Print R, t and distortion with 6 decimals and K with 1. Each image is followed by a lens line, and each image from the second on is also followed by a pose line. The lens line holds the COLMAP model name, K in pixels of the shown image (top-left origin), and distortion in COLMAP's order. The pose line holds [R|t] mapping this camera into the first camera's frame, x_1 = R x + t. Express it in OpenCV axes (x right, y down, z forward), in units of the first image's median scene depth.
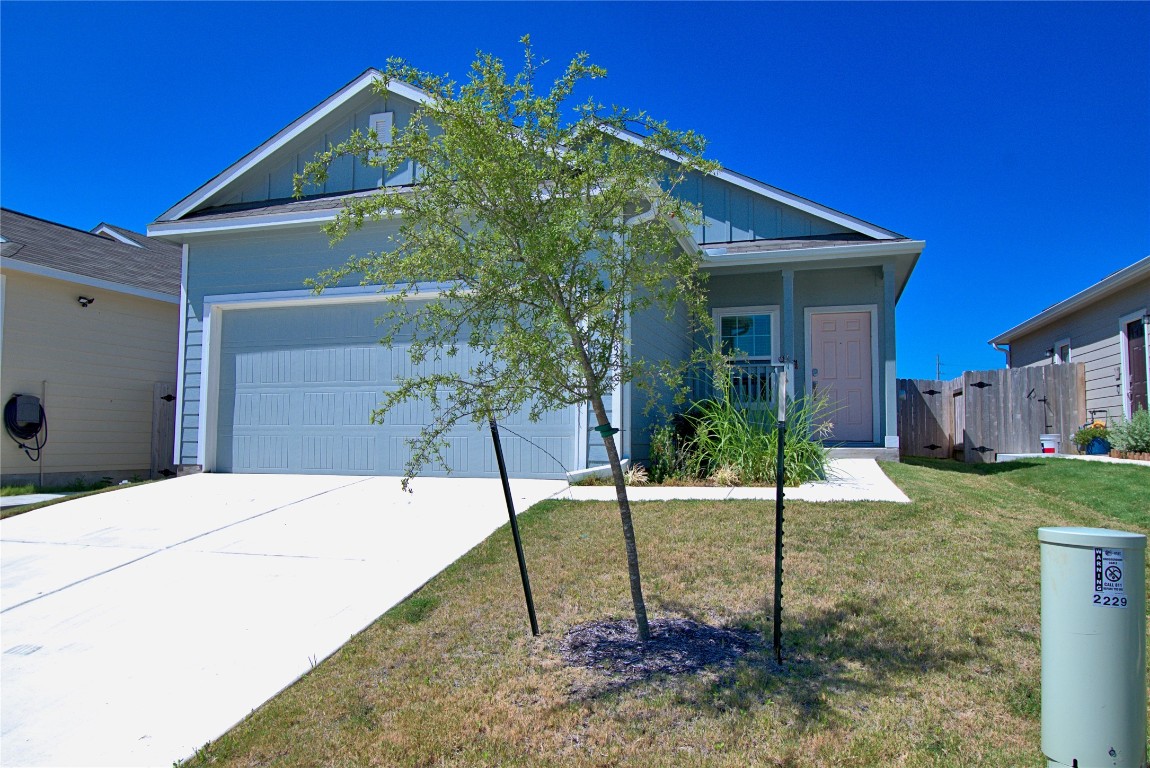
lens RADIAL K [[737.5, 0, 575.0], [0, 737.5, 384.0], [0, 0, 1]] dist [-0.008511, -0.004910]
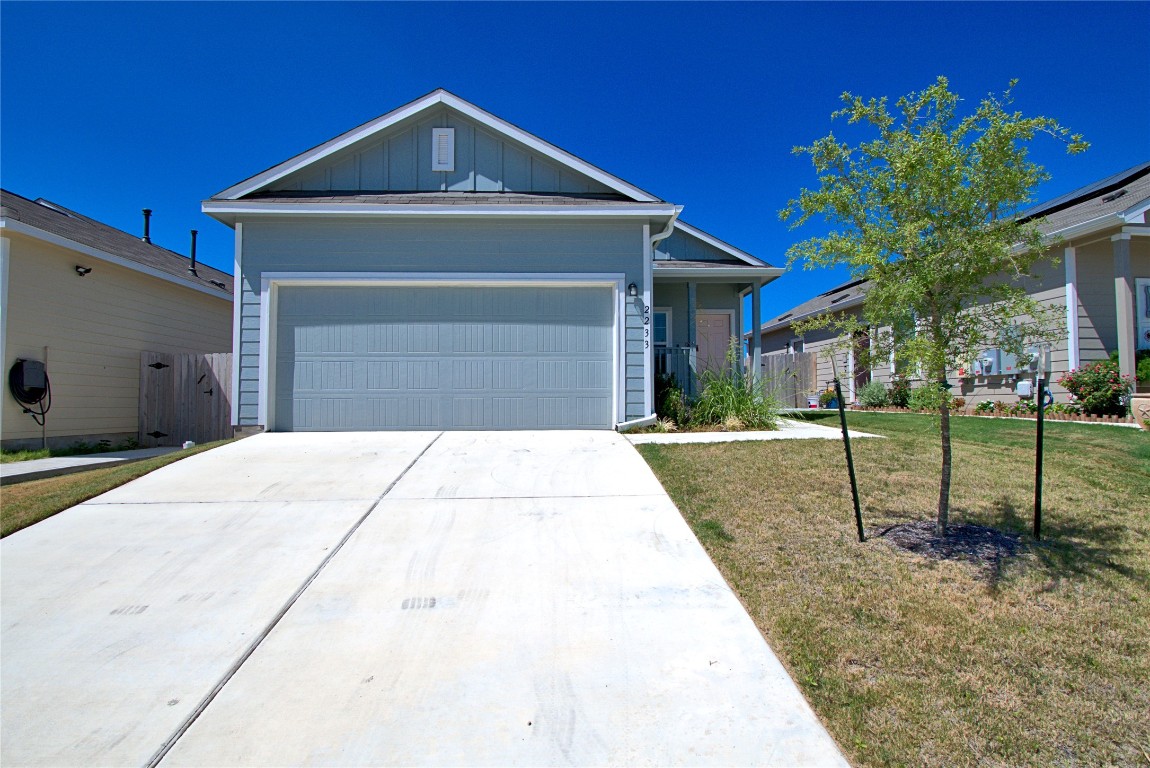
lens RADIAL K [[535.3, 0, 575.0], [0, 535.3, 384.0], [0, 0, 1]] dist [-0.000457, -0.016595]
pose [[0.947749, 0.003503, 0.318998, -0.313891], [-0.015861, 0.999220, 0.036153, 0.011351], [-0.318623, -0.039323, 0.947066, 0.089291]]
